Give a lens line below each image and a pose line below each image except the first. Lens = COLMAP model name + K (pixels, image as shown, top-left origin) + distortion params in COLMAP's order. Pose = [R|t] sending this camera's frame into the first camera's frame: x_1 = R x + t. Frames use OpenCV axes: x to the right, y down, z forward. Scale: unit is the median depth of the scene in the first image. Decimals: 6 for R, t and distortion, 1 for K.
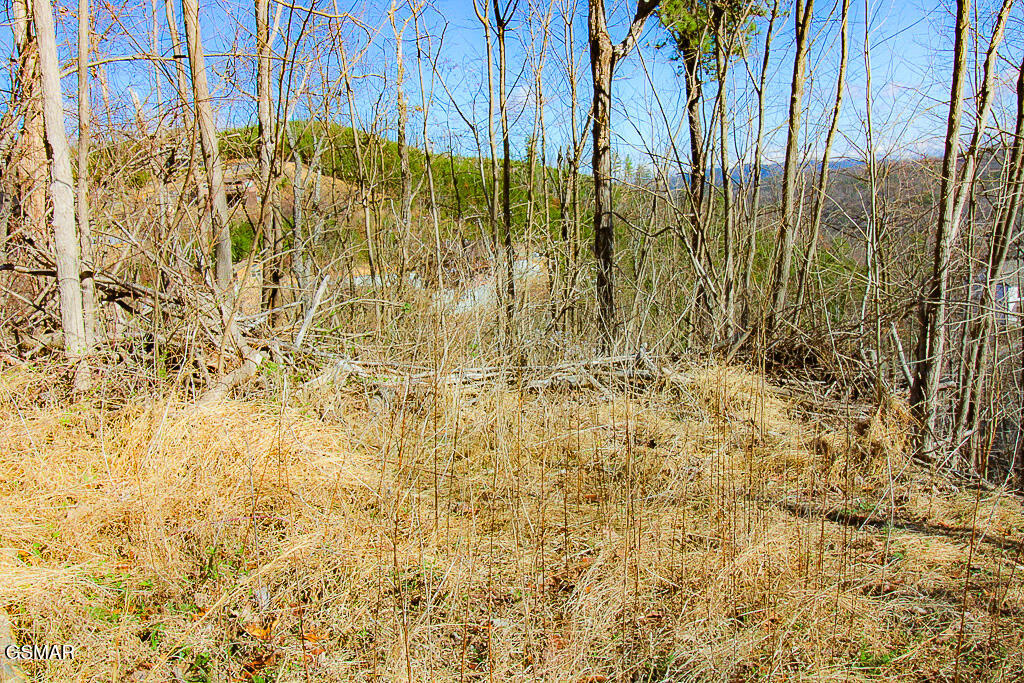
lens RADIAL K [[804.2, 0, 512.0], [0, 804.2, 341.5], [0, 0, 1]] dist [0.006738, 0.003917]
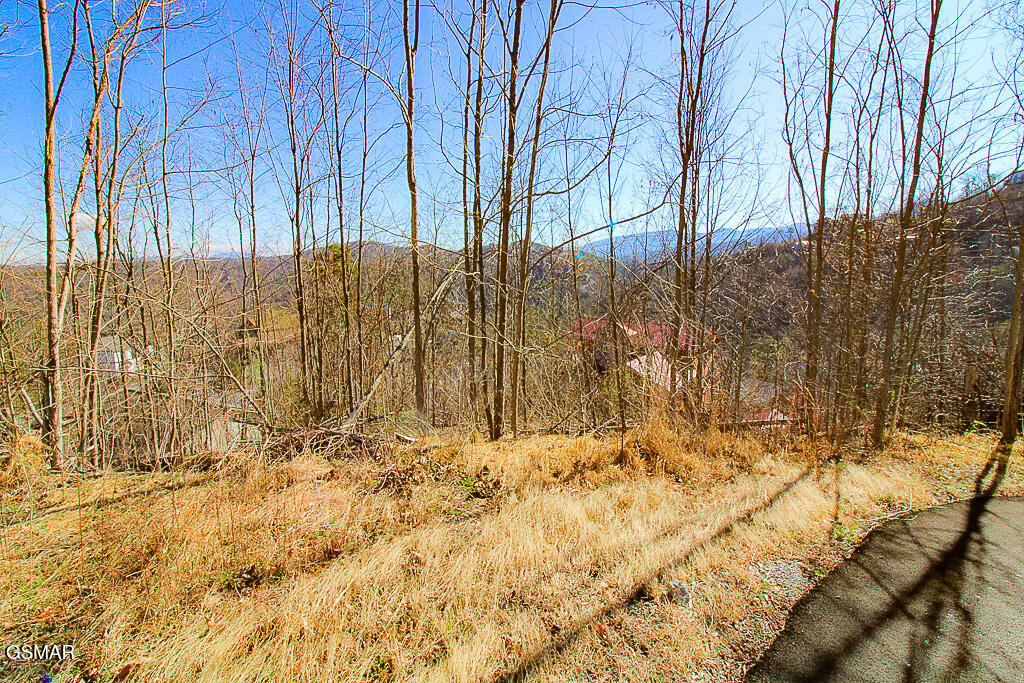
lens RADIAL K [[479.4, 0, 508.5], [0, 479.4, 327.1], [0, 0, 1]] dist [0.015341, -0.017221]
pose [[0.323134, -0.041268, 0.945453, -0.060560], [0.143757, 0.989595, -0.005938, 0.003770], [-0.935371, 0.137835, 0.325705, -0.131952]]
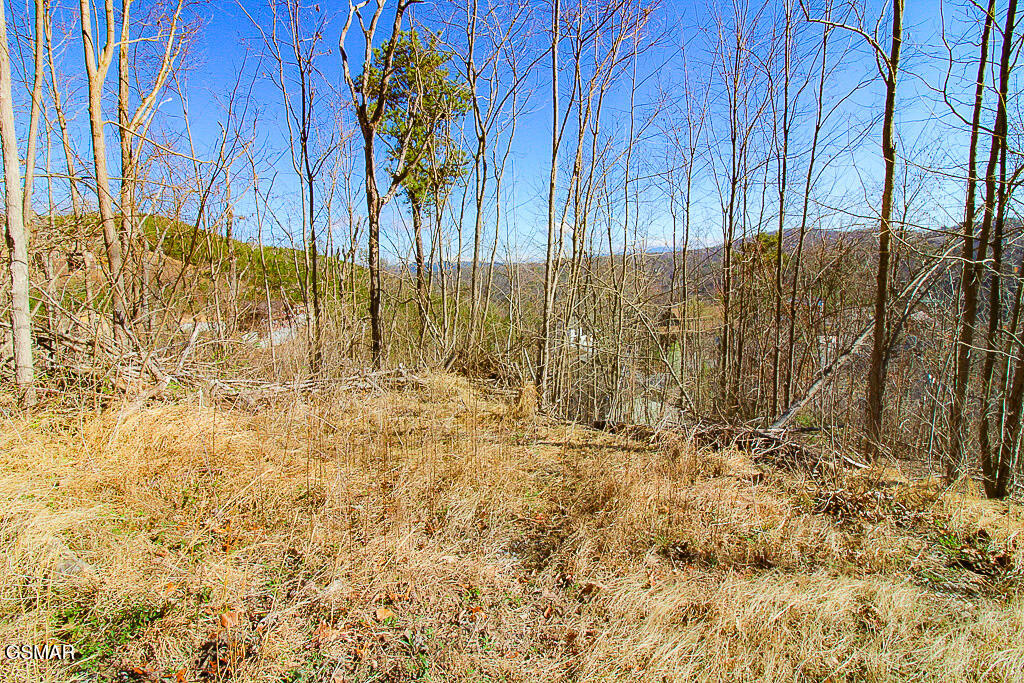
lens RADIAL K [[479.4, 0, 508.5], [0, 479.4, 327.1], [0, 0, 1]] dist [0.015341, -0.017221]
pose [[0.912835, -0.001142, 0.408326, -0.073813], [0.030354, 0.997419, -0.065068, 0.001018], [-0.407198, 0.071790, 0.910514, -0.111579]]
